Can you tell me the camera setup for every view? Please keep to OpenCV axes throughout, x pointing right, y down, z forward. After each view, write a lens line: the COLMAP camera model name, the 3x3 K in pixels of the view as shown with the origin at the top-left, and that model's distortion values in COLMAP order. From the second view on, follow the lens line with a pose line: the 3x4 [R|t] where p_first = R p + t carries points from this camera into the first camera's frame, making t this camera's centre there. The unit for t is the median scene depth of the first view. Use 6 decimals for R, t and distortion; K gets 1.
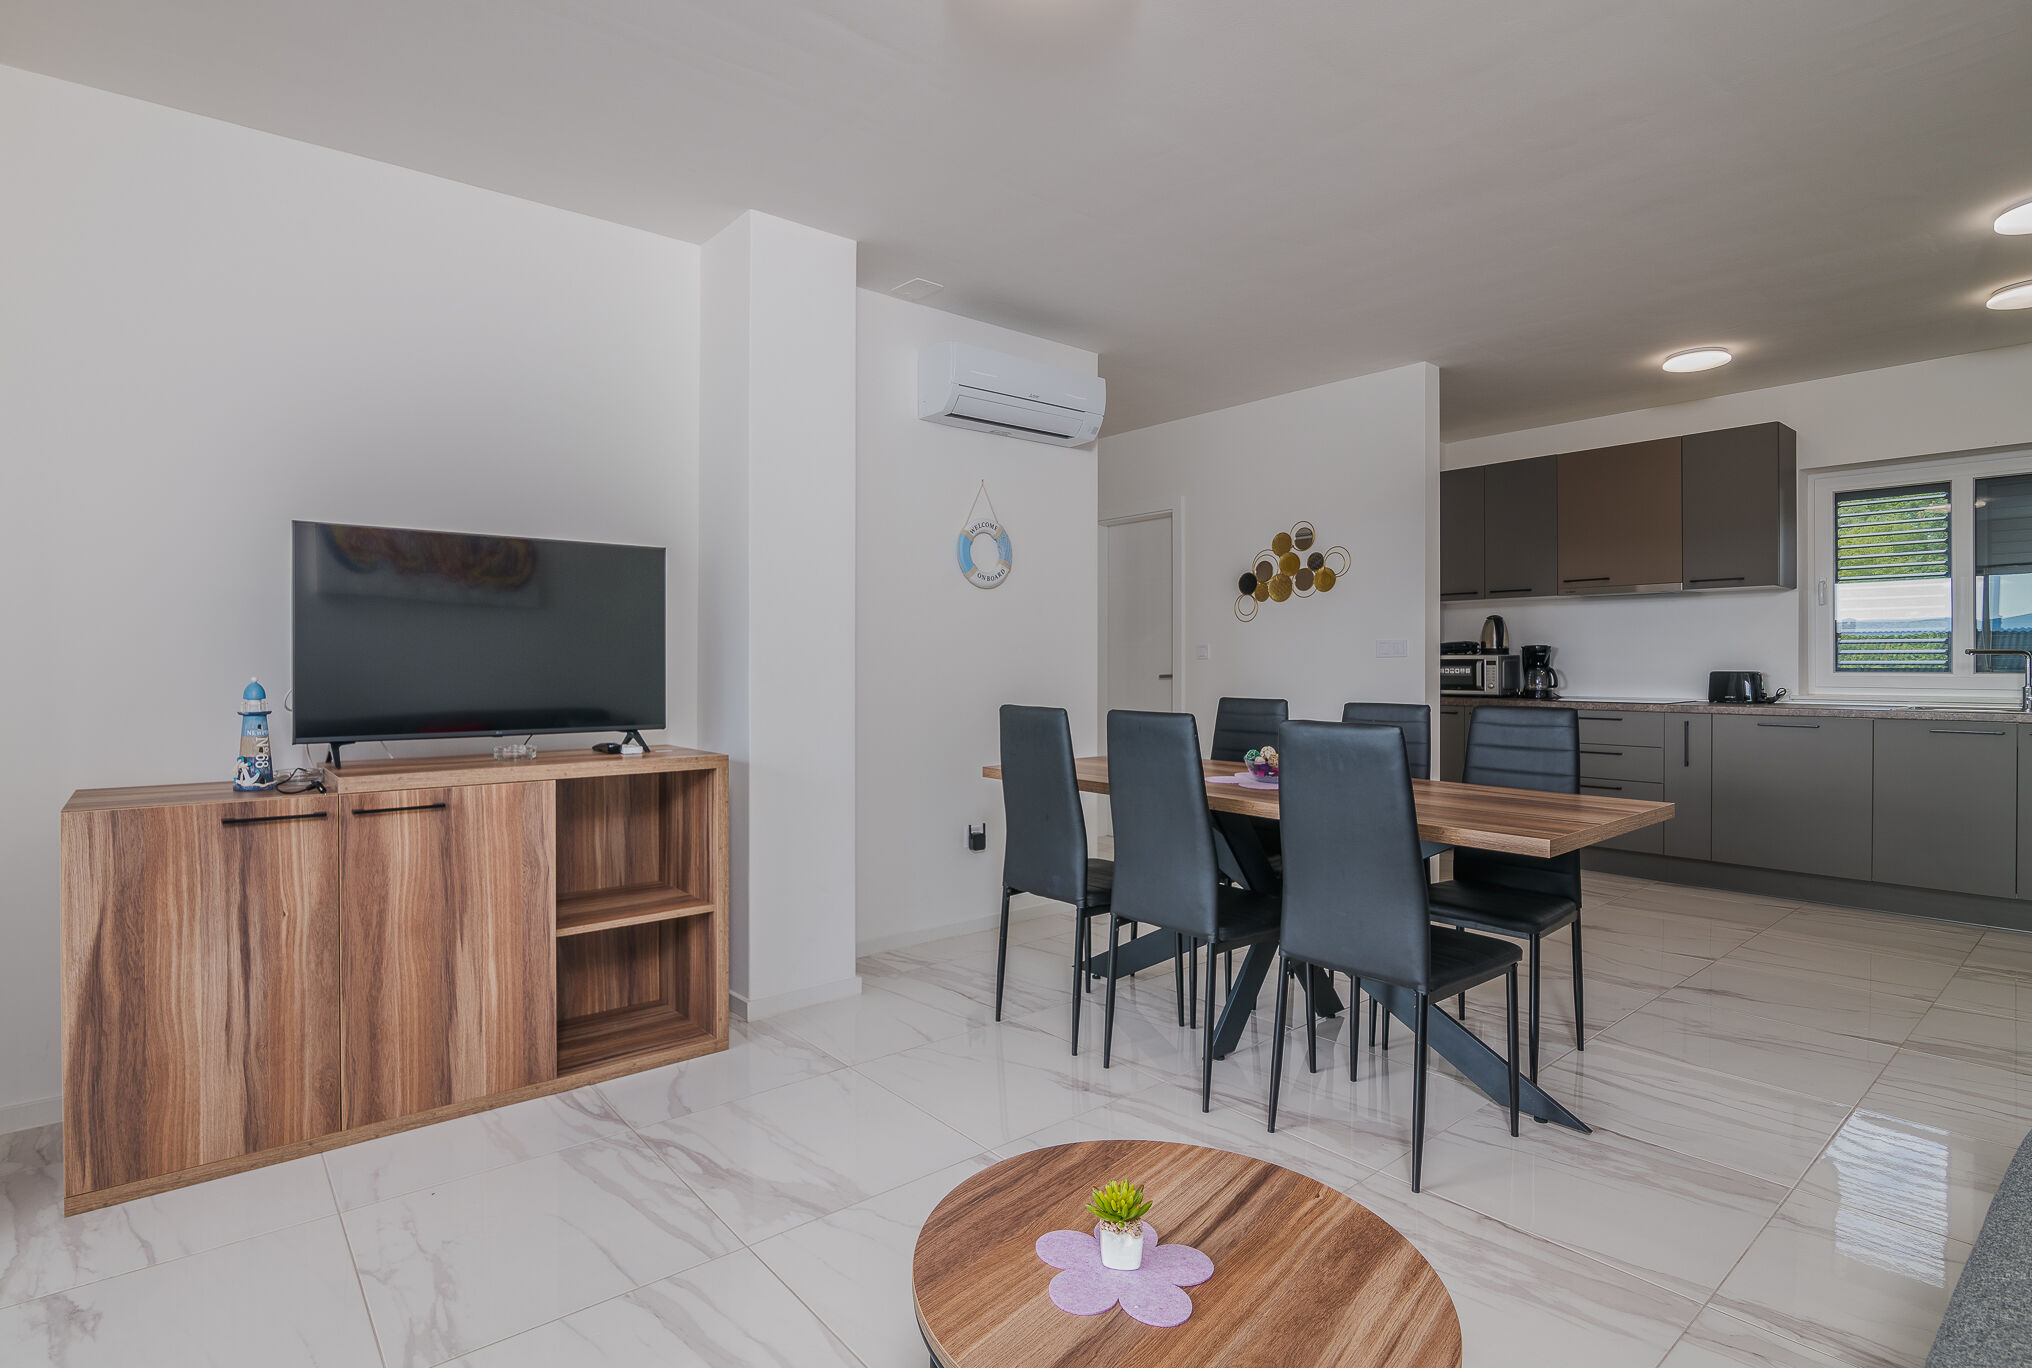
lens RADIAL K [[995.2, 0, 1004.3], [0, 995.2, 664.0], [0, 0, 1]] dist [-0.024519, -0.000442]
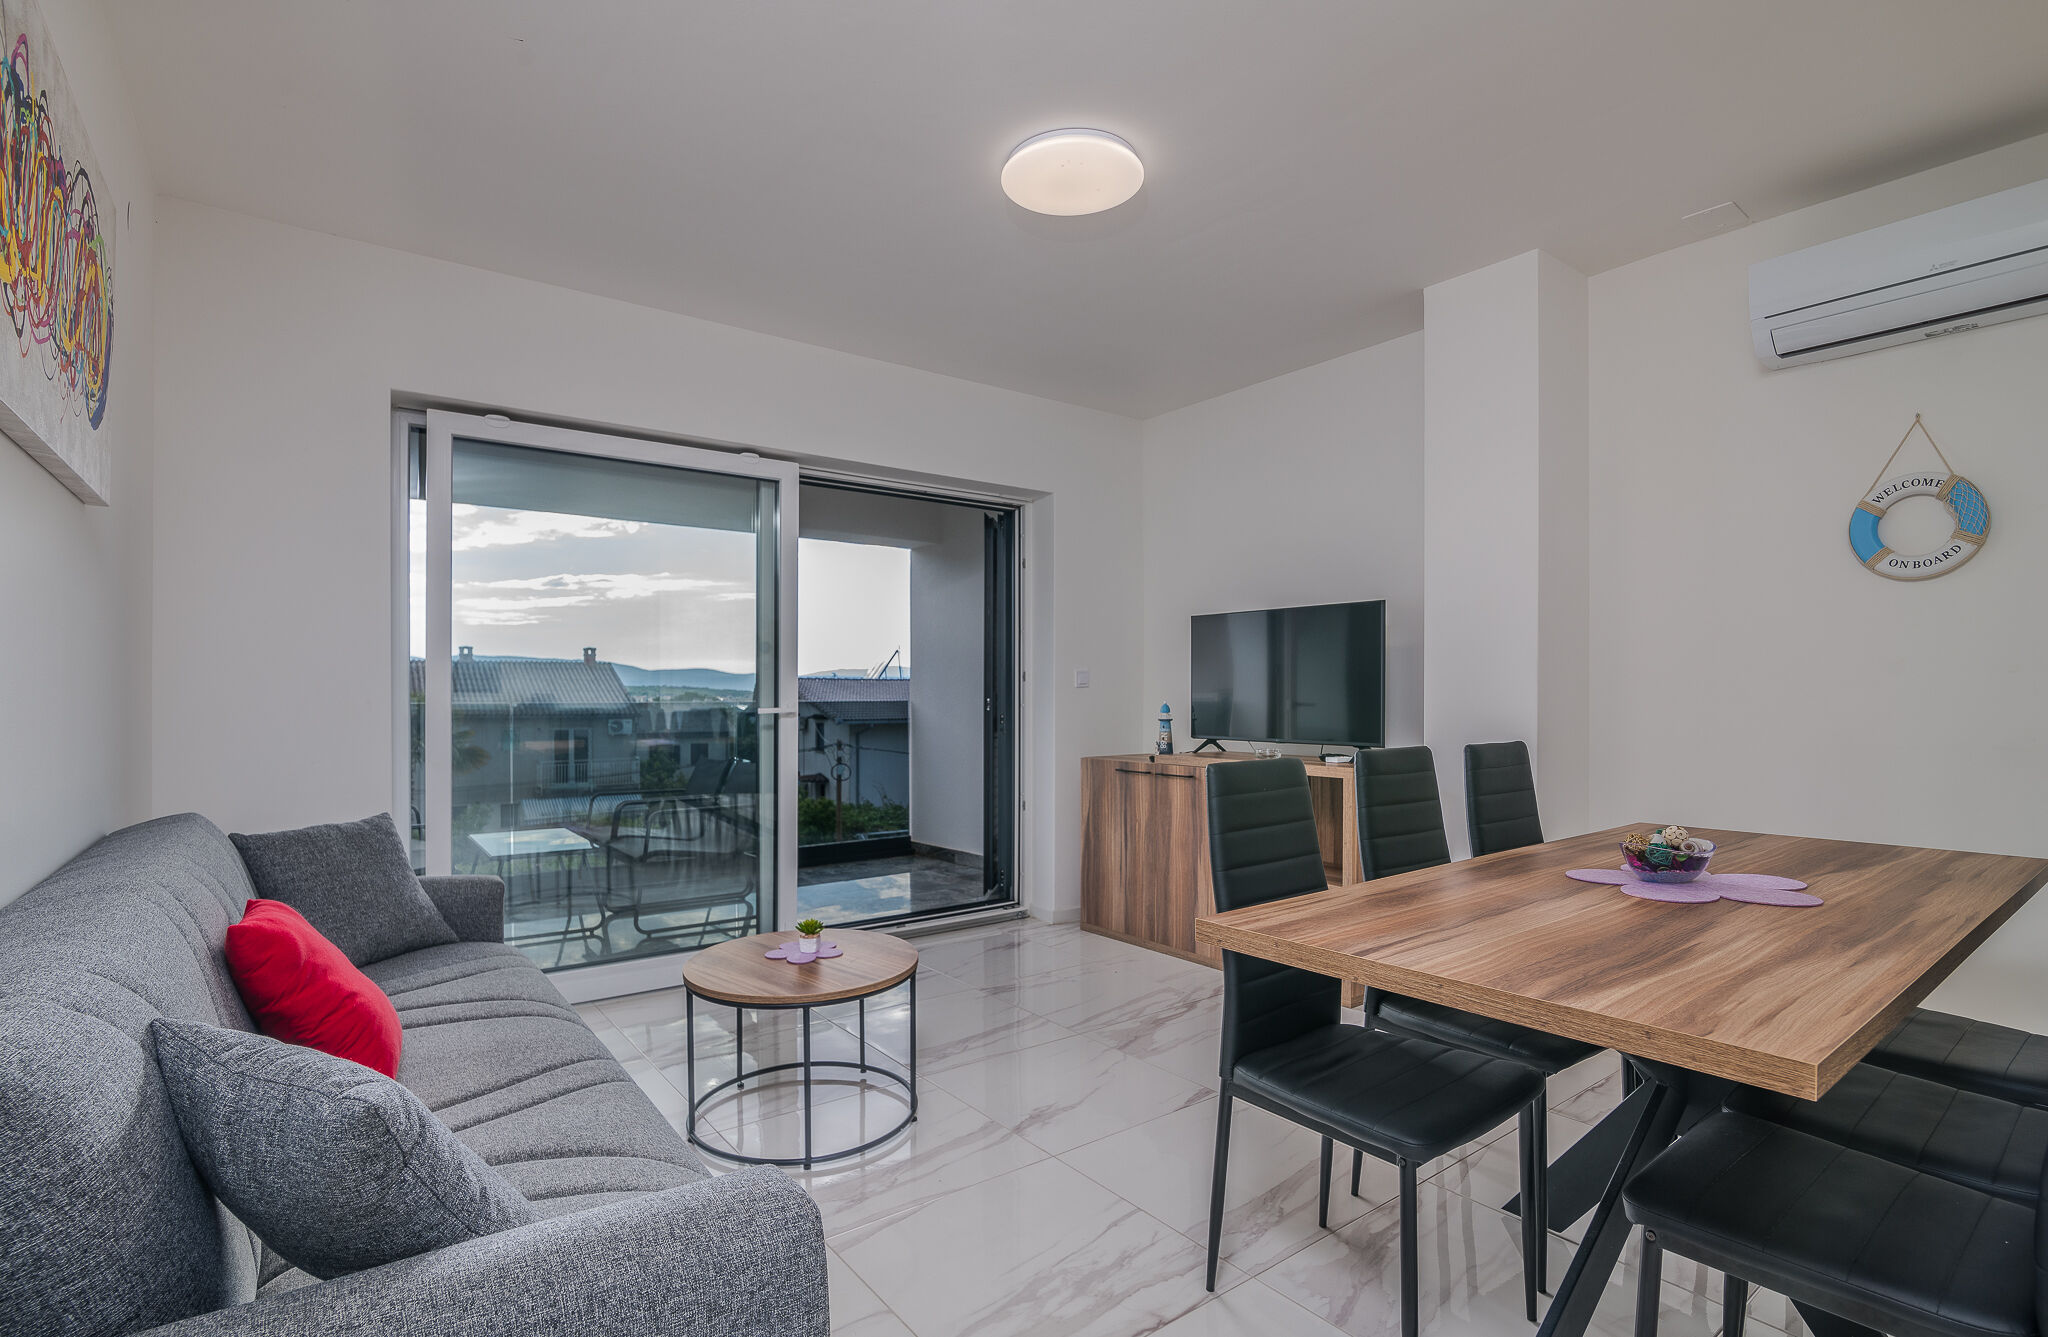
lens RADIAL K [[977.3, 0, 983.9], [0, 977.3, 703.2], [0, 0, 1]] dist [-0.021100, 0.001224]
pose [[-0.074585, 0.007636, -0.997185, 1.178264], [-0.002156, 0.999967, 0.007819, 0.002947], [0.997212, 0.002733, -0.074566, 0.785353]]
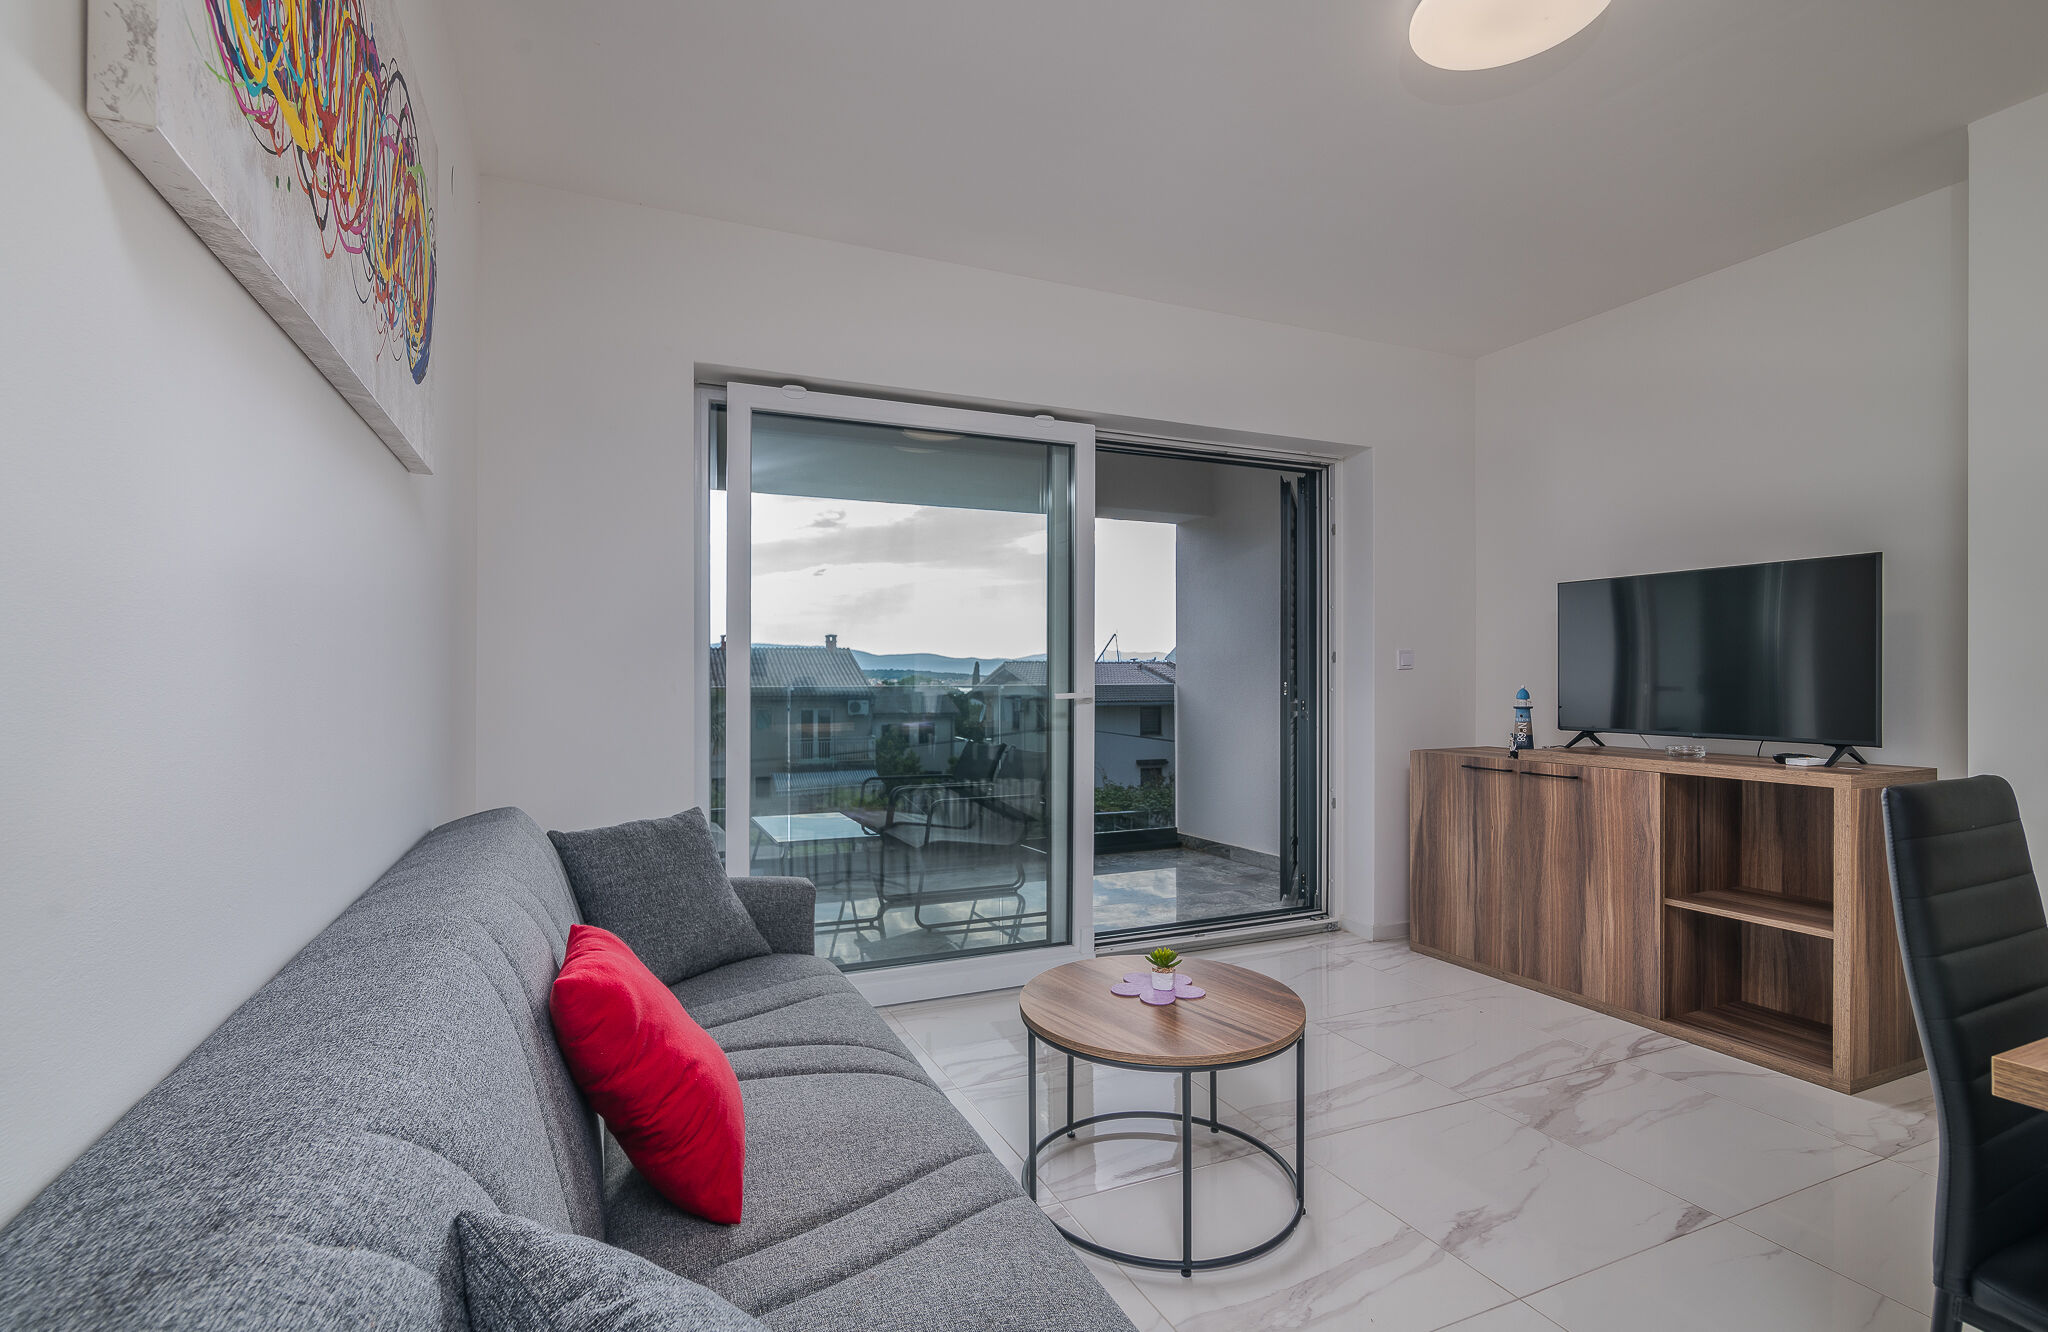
lens RADIAL K [[939.5, 0, 978.2], [0, 939.5, 677.7], [0, 0, 1]] dist [-0.000300, -0.000412]
pose [[-0.295309, -0.000368, -0.955402, 0.984544], [-0.000338, 1.000000, -0.000280, 0.001255], [0.955402, 0.000240, -0.295309, 0.596705]]
